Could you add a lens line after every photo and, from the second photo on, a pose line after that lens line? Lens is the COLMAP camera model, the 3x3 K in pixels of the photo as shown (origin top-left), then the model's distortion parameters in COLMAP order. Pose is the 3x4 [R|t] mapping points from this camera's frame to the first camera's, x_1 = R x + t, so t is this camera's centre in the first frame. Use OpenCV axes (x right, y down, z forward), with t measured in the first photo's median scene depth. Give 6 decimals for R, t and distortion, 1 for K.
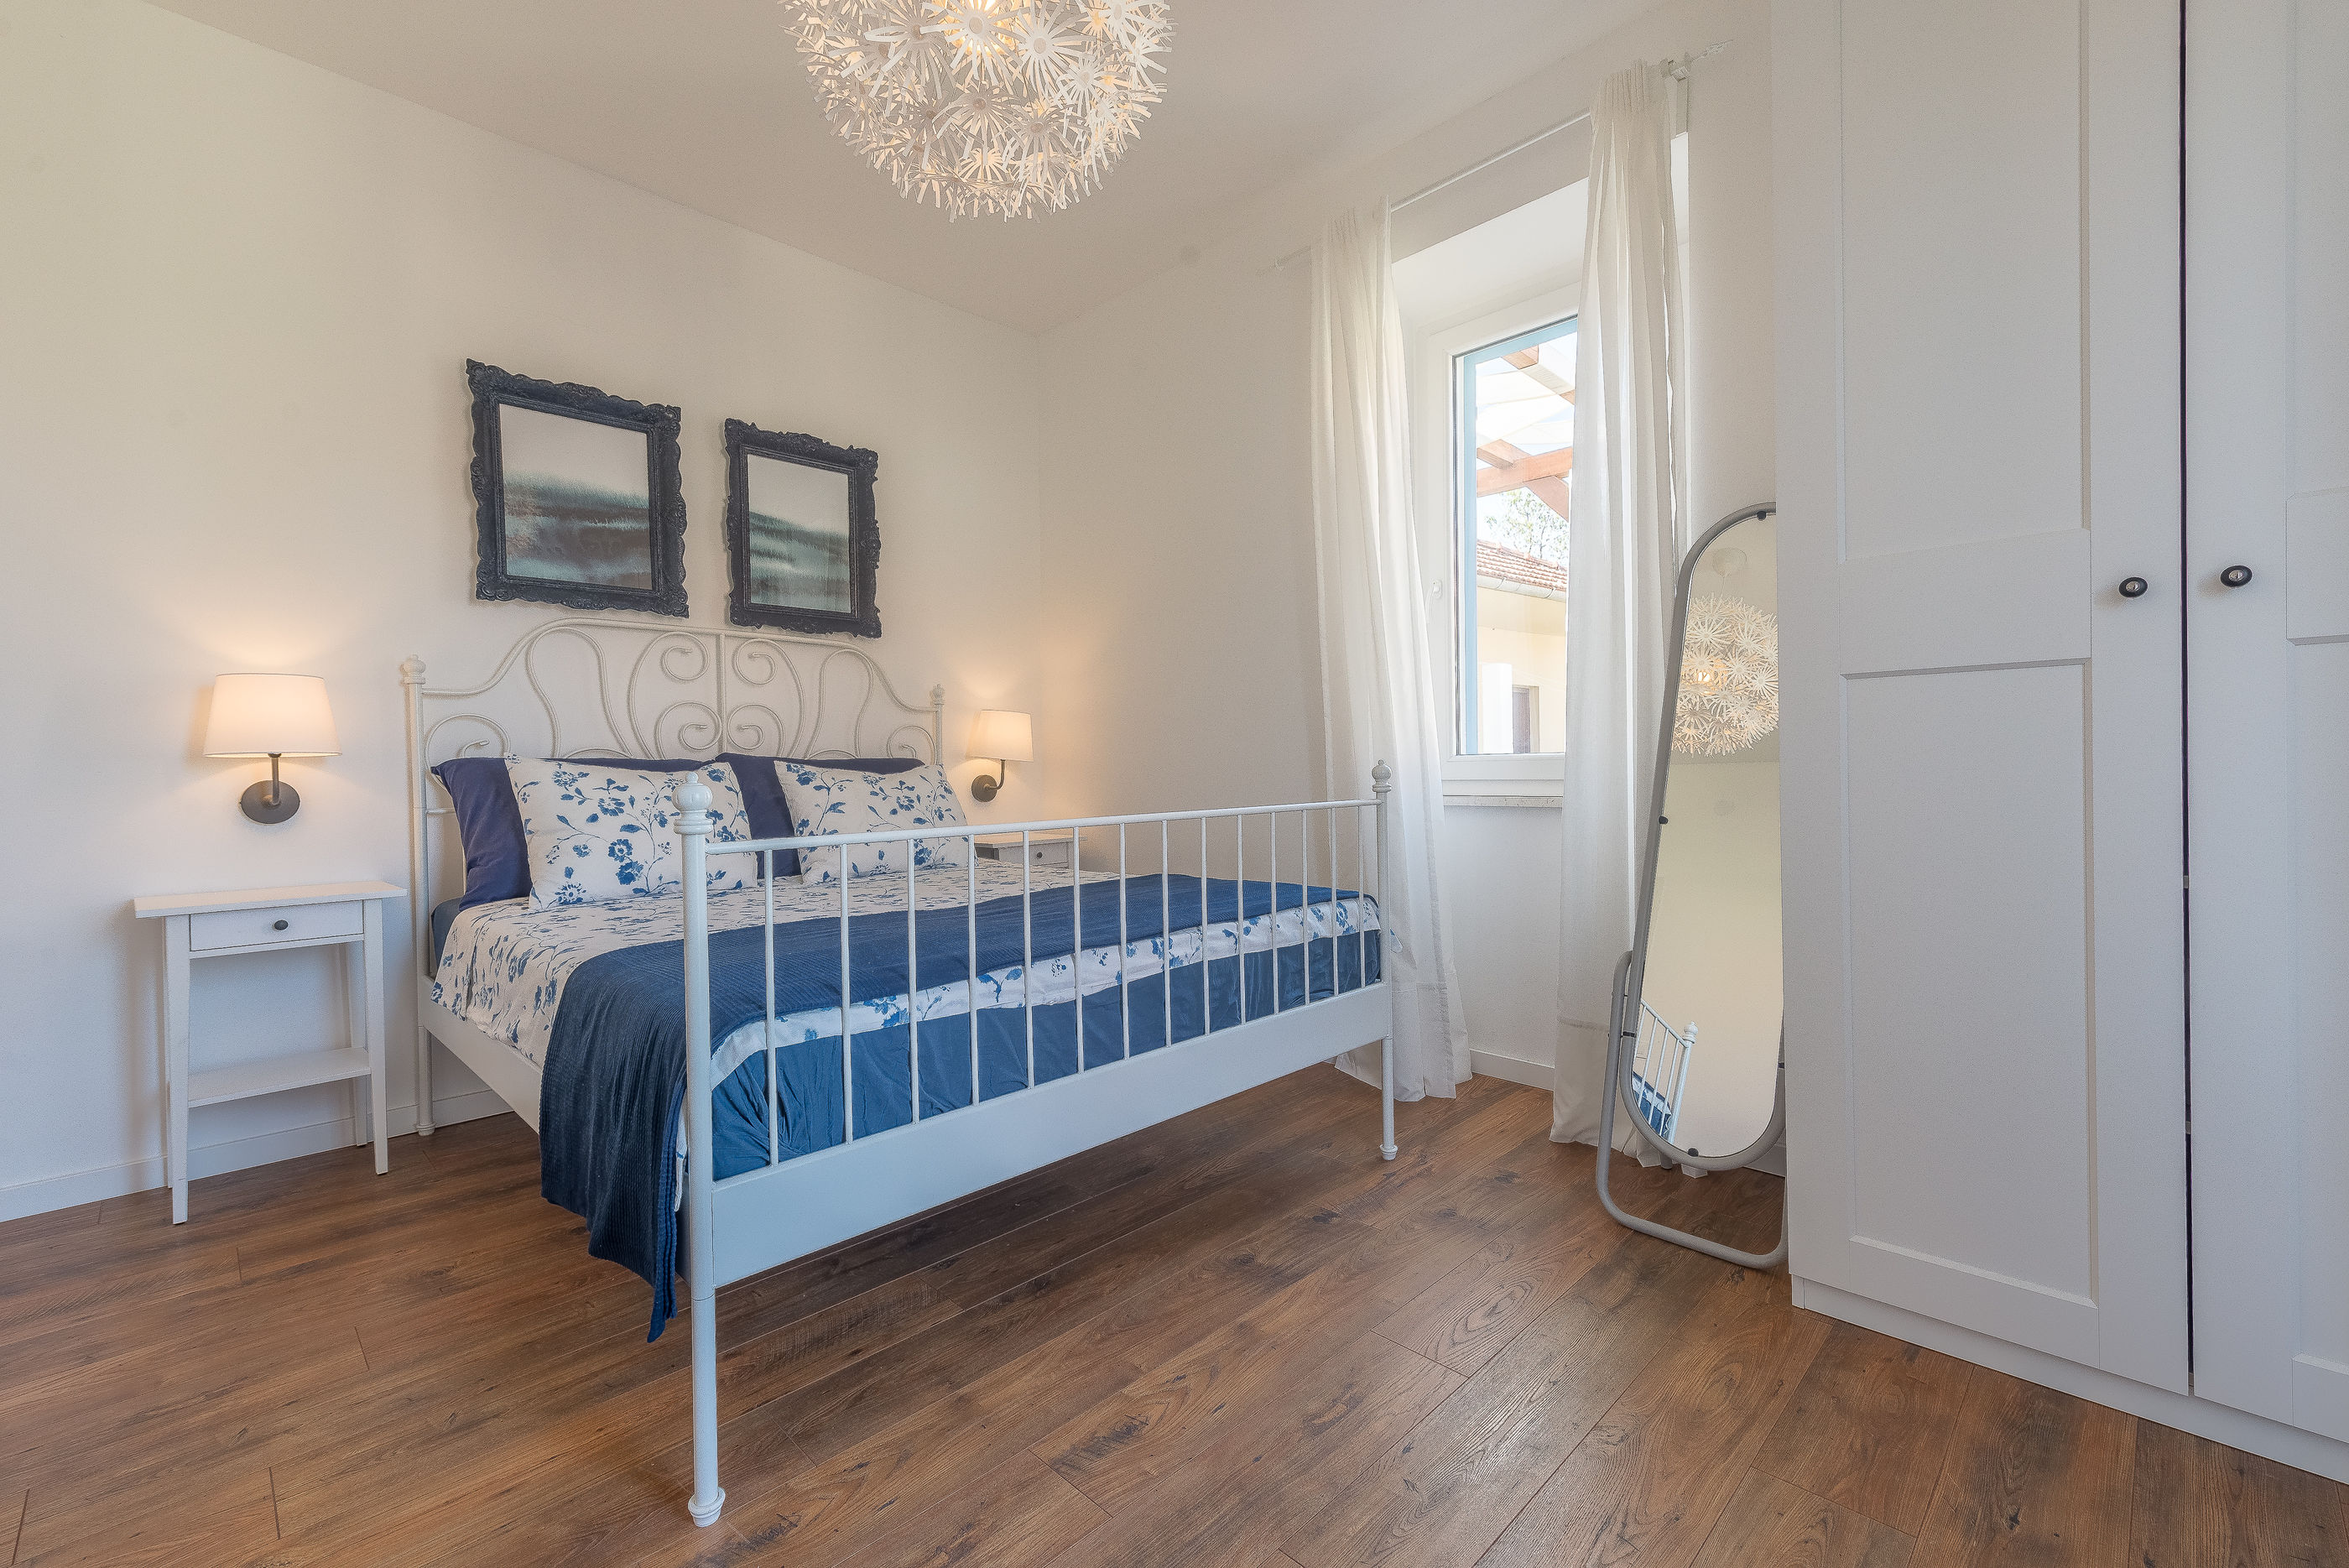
lens RADIAL K [[993.2, 0, 1173.2], [0, 993.2, 791.8], [0, 0, 1]] dist [0.006228, -0.000636]
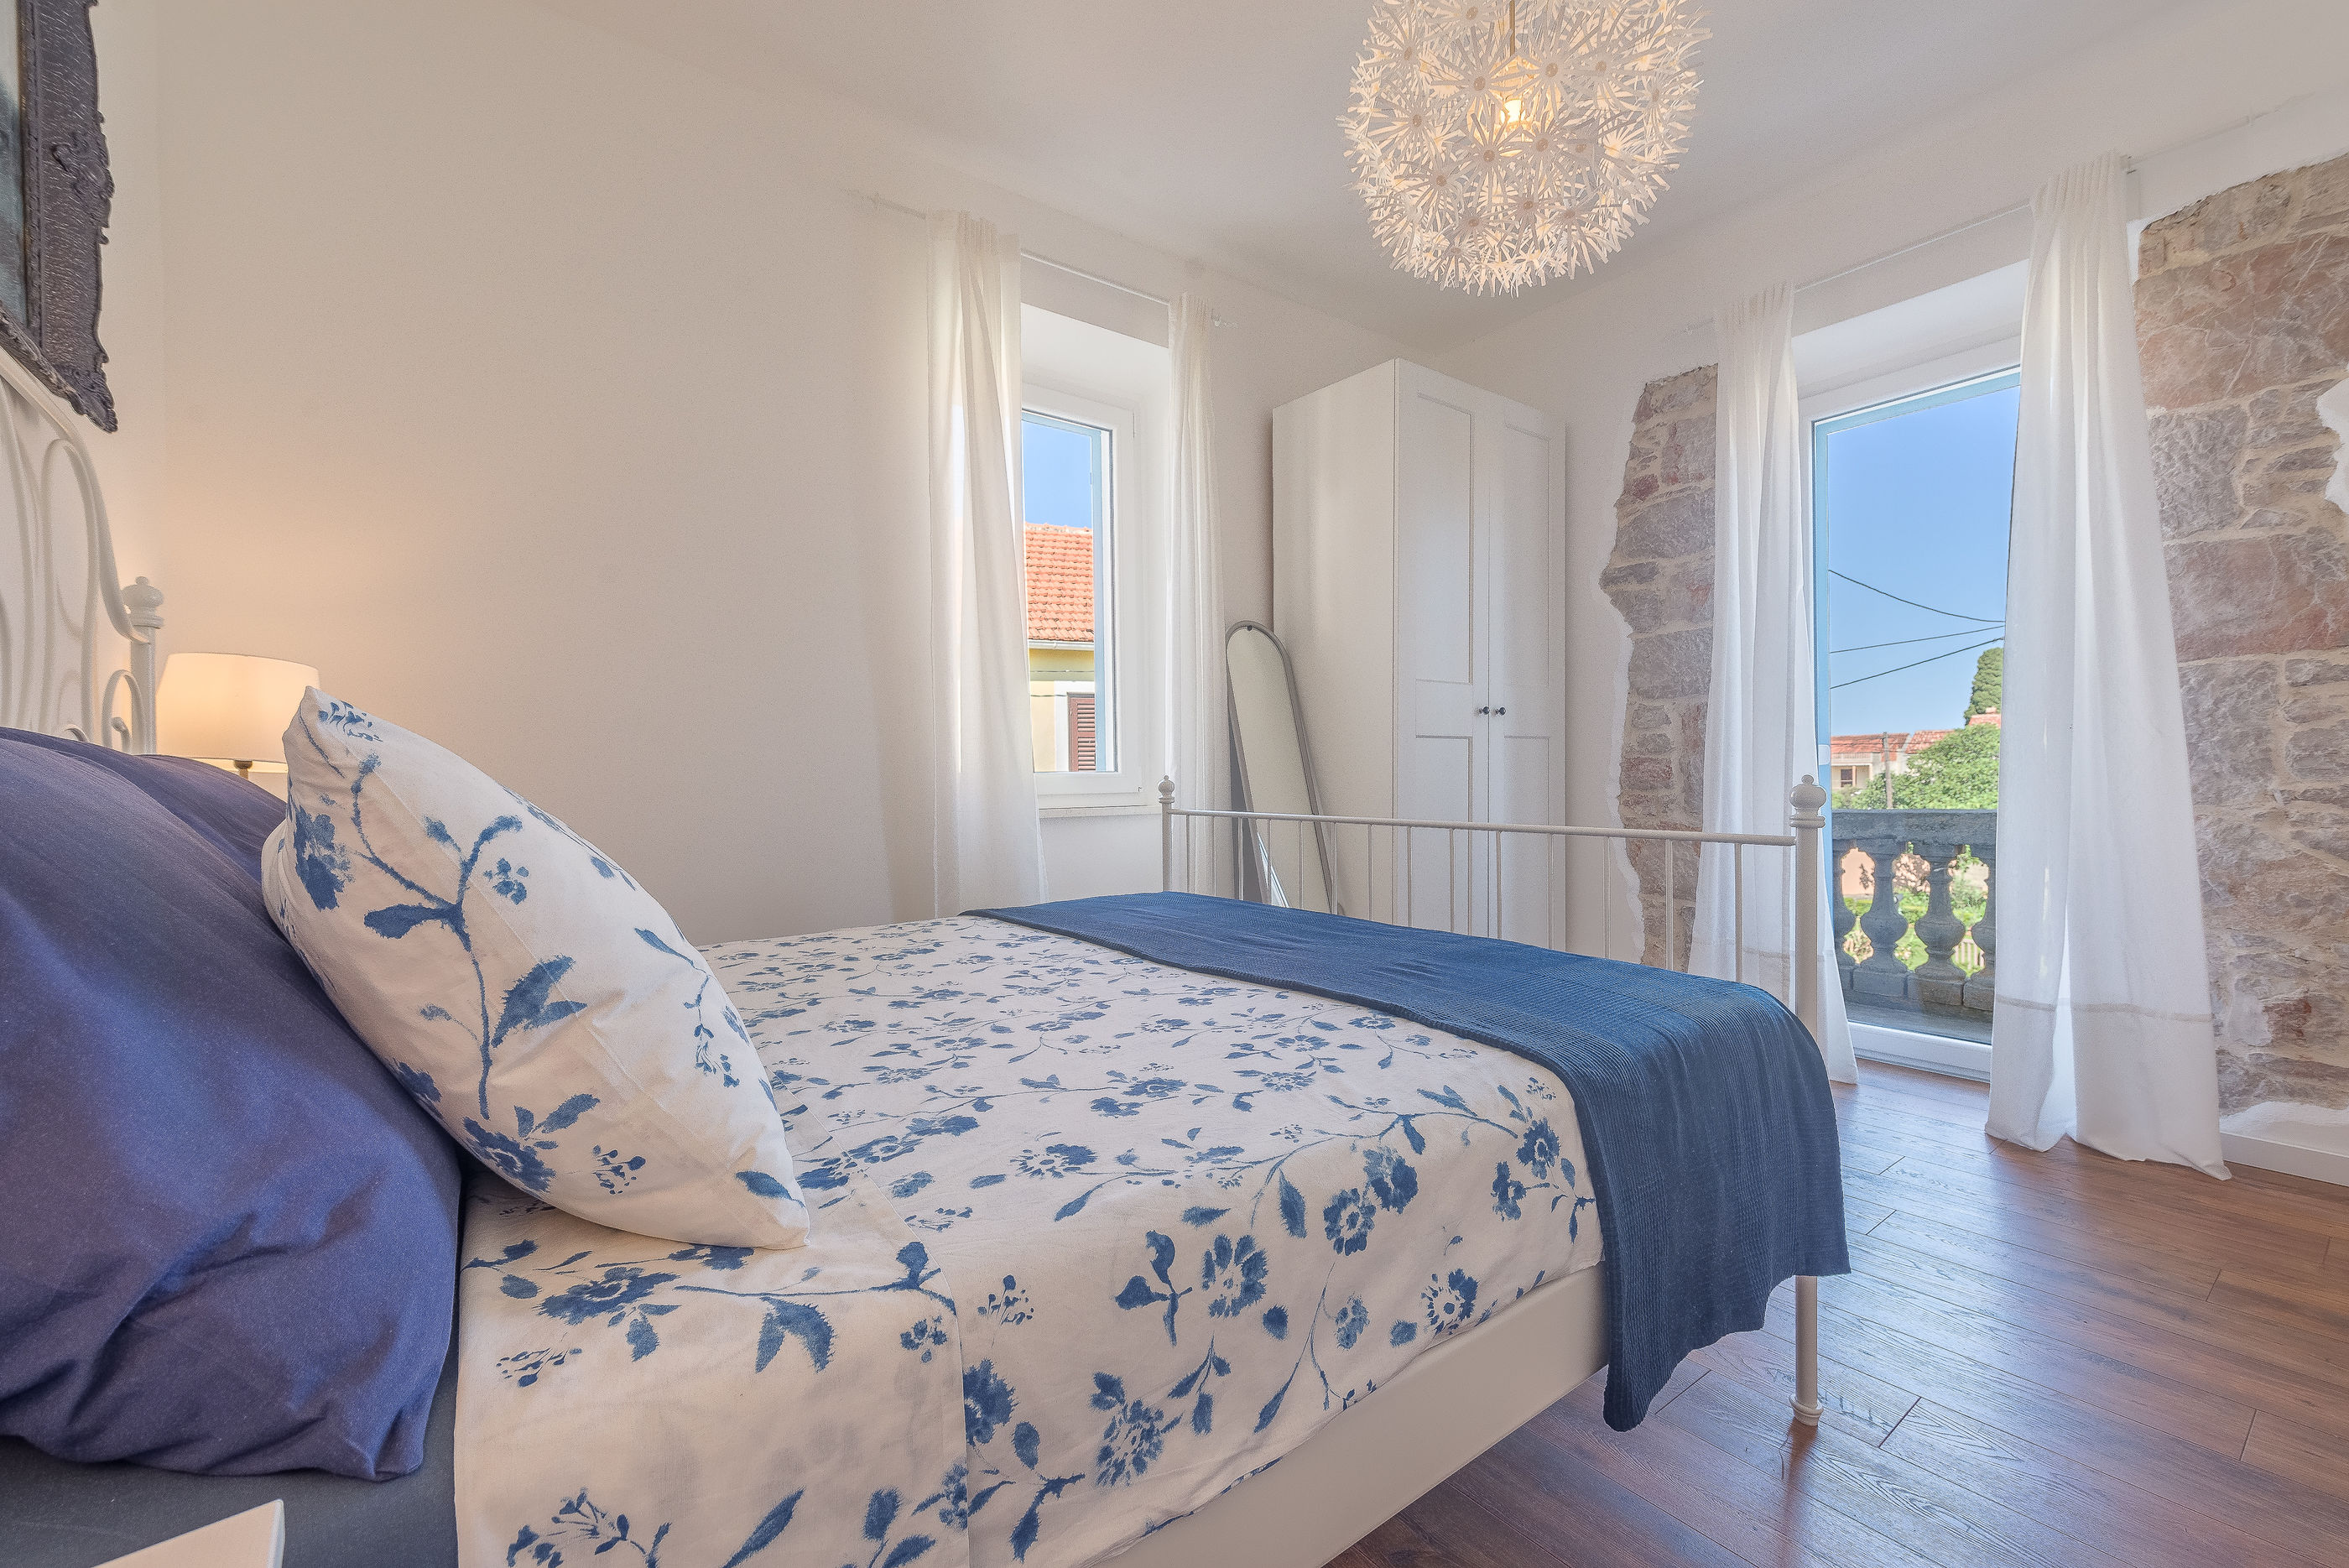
lens RADIAL K [[993.2, 0, 1158.1], [0, 993.2, 787.1], [0, 0, 1]] dist [0.006228, -0.000636]
pose [[0.126935, 0.001914, 0.991909, -0.718090], [0.031120, 0.999498, -0.005911, -0.009715], [-0.991423, 0.031618, 0.126812, 0.662461]]
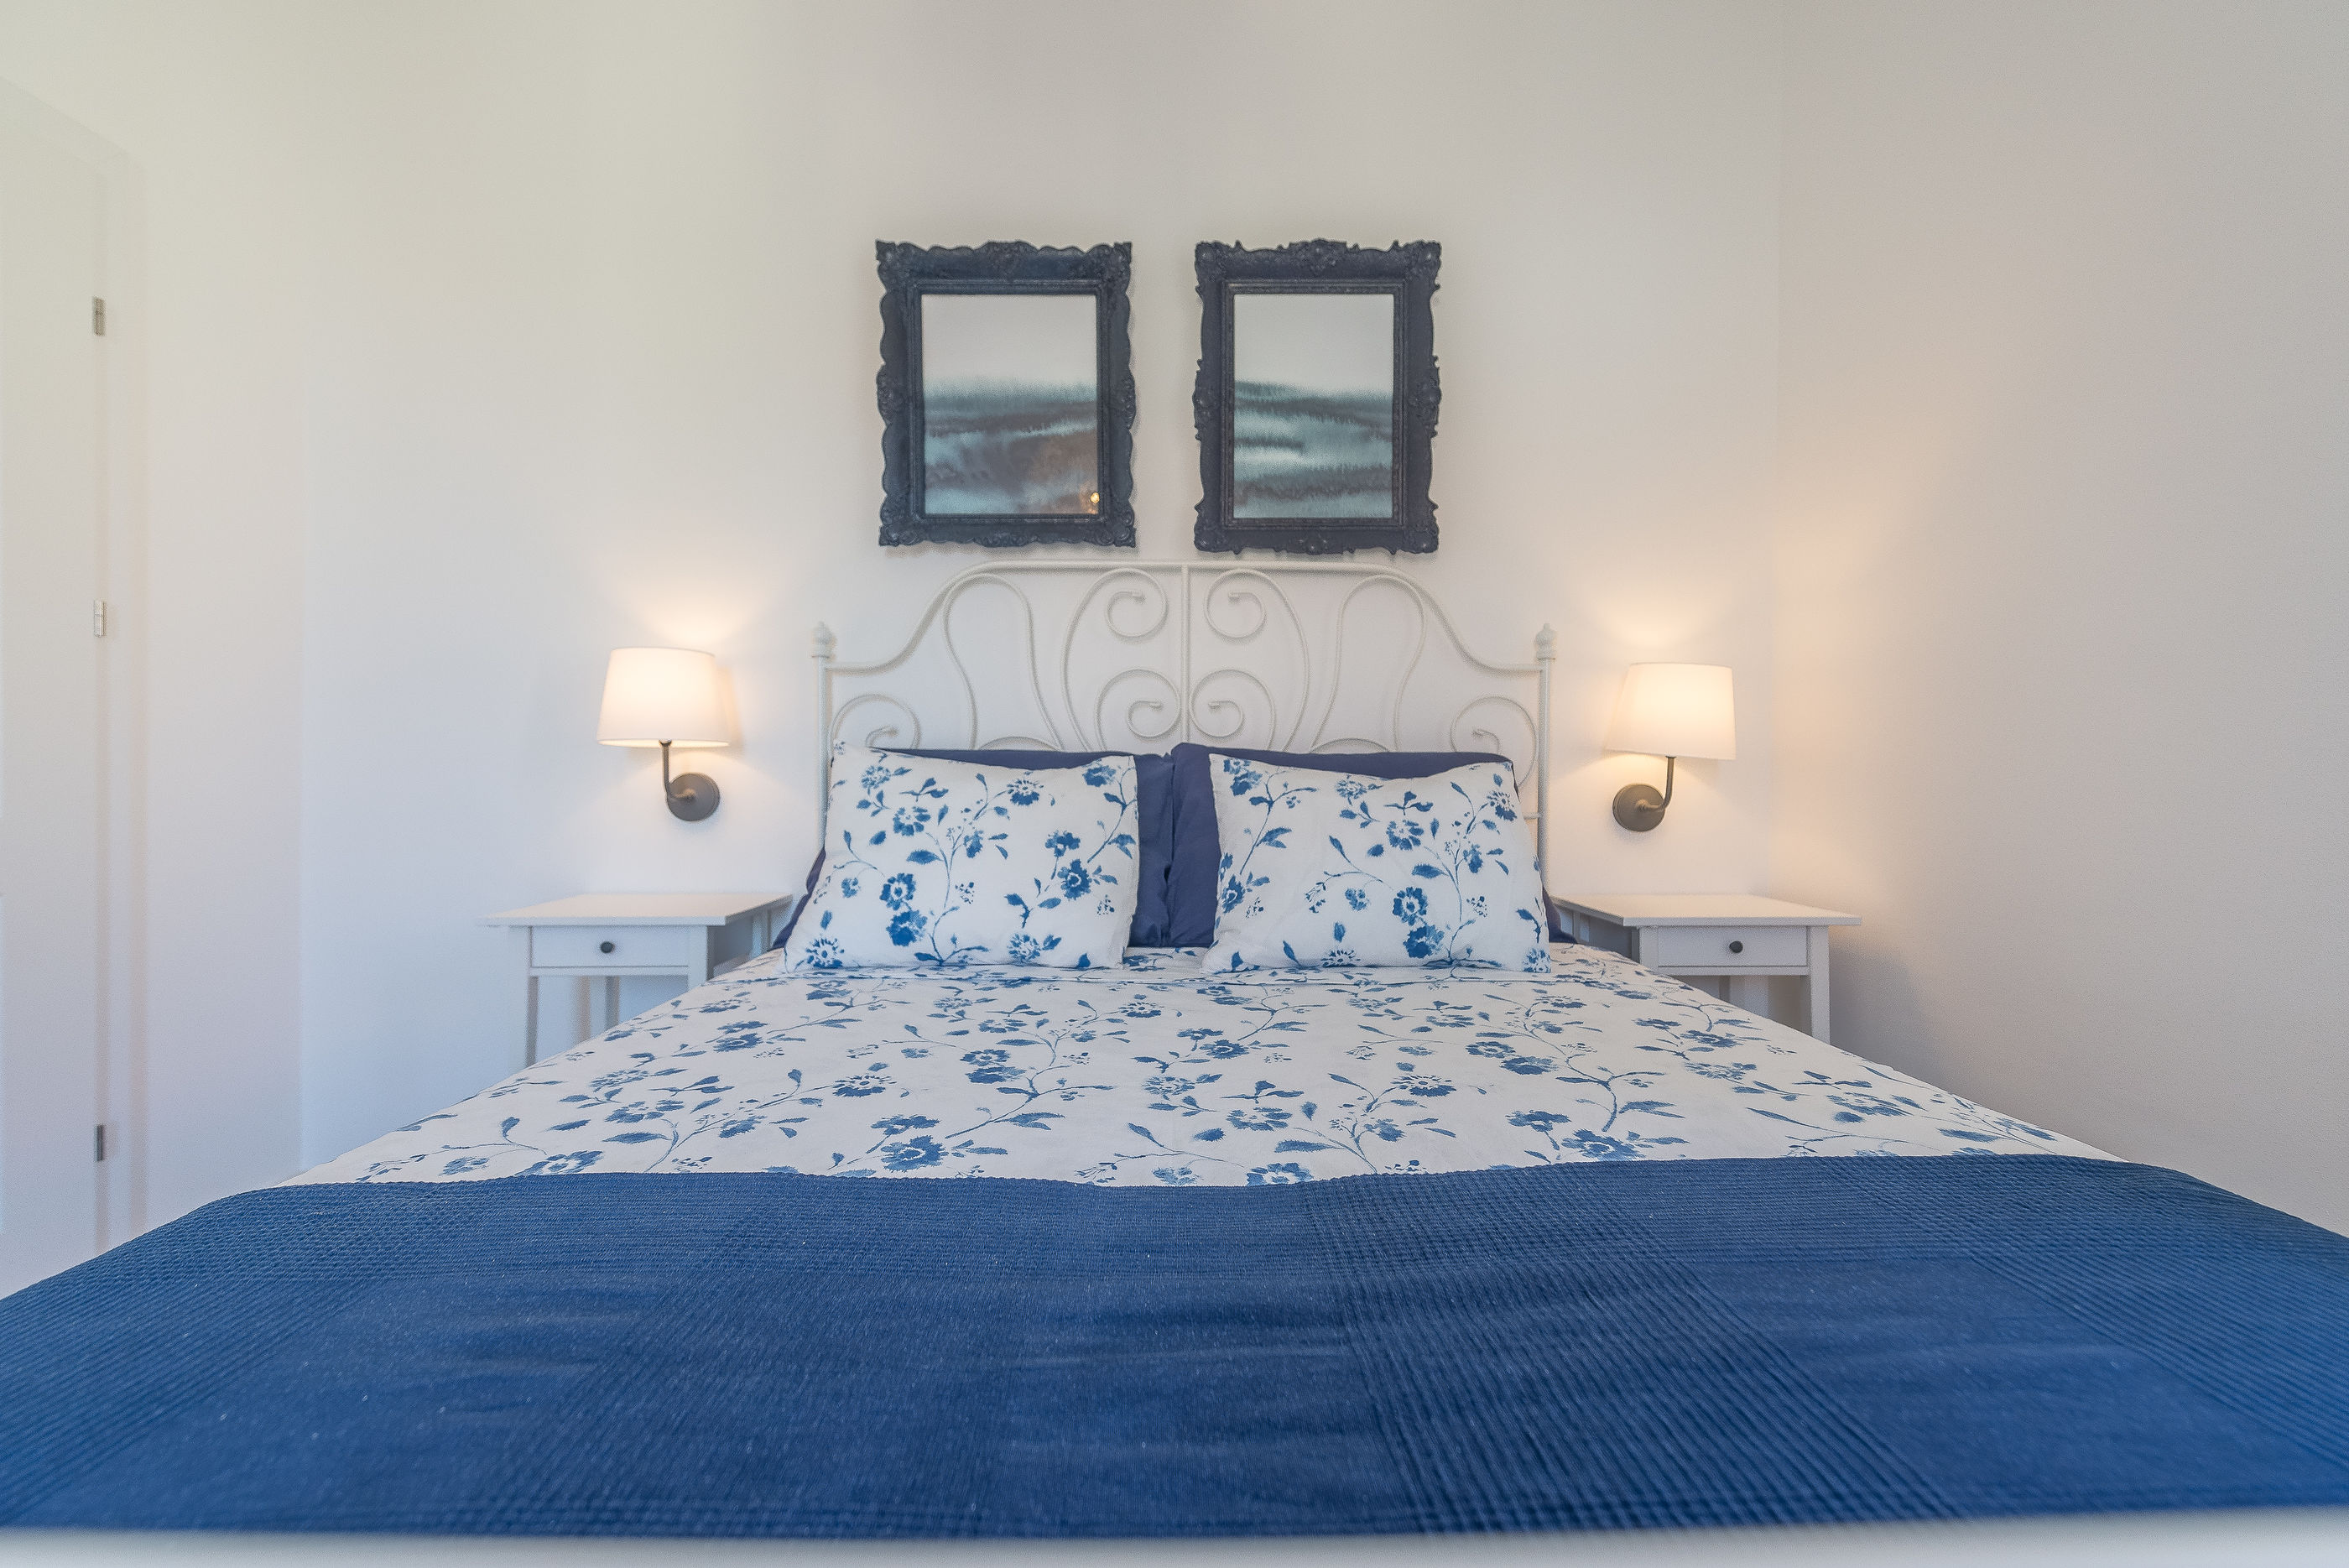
lens RADIAL K [[935.2, 0, 1174.2], [0, 935.2, 785.4], [0, 0, 1]] dist [0.006747, -0.001203]
pose [[0.718244, 0.026732, -0.695278, -0.012123], [-0.029920, 0.999524, 0.007521, -0.015144], [0.695148, 0.015401, 0.718702, 0.563677]]
